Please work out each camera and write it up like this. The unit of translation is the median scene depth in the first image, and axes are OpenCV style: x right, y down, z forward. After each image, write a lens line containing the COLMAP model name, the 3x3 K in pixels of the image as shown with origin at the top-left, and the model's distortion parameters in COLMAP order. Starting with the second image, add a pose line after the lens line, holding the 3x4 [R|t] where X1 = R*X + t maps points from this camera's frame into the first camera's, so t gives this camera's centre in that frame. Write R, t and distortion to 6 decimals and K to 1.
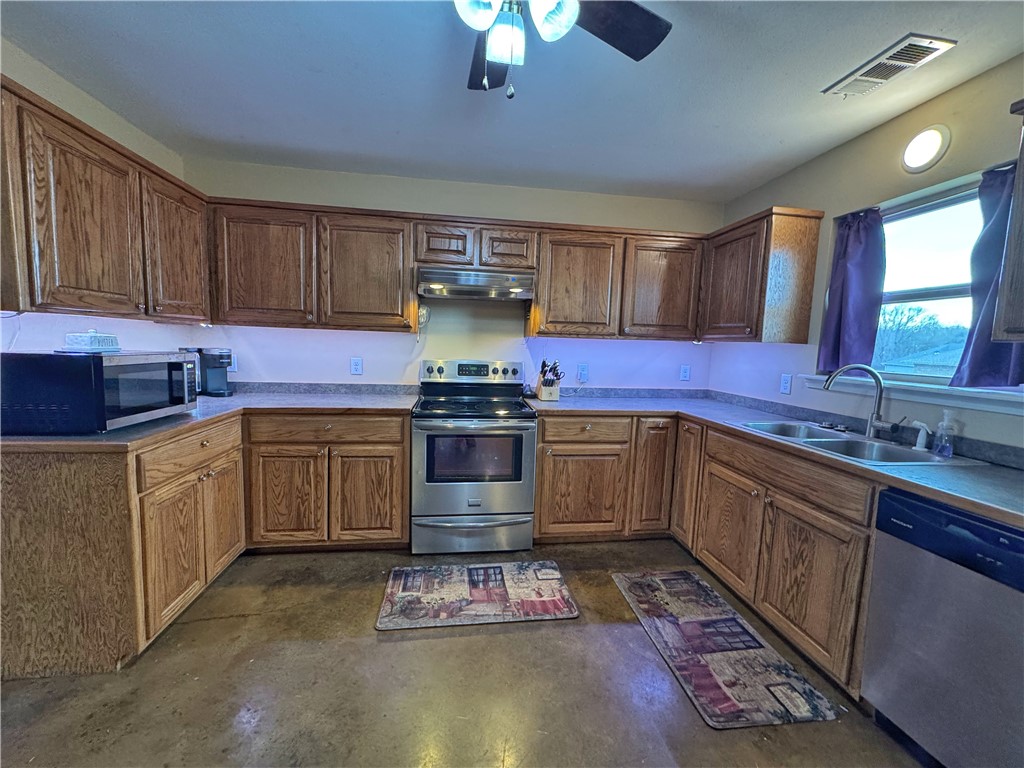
lens RADIAL K [[409.0, 0, 512.0], [0, 409.0, 384.0], [0, 0, 1]] dist [-0.002383, 0.000217]
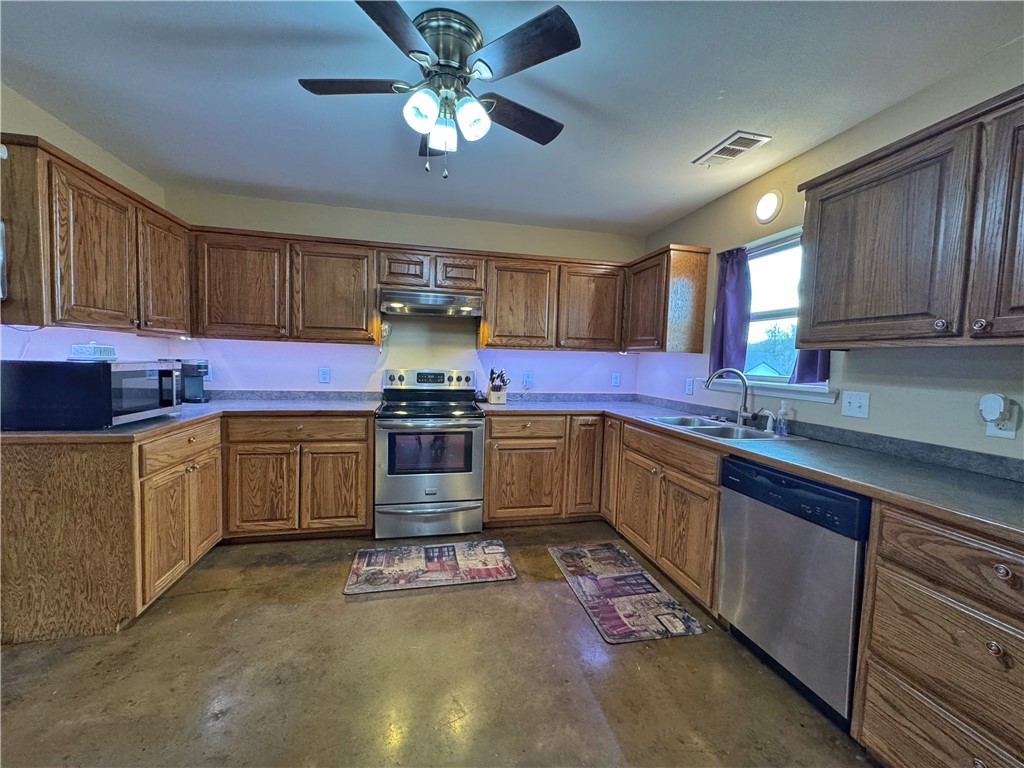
lens RADIAL K [[409.0, 0, 512.0], [0, 409.0, 384.0], [0, 0, 1]] dist [-0.002383, 0.000217]
pose [[0.996692, -0.008862, 0.080790, 0.048868], [0.011708, 0.999325, -0.034821, 0.031683], [-0.080427, 0.035652, 0.996123, -0.188402]]
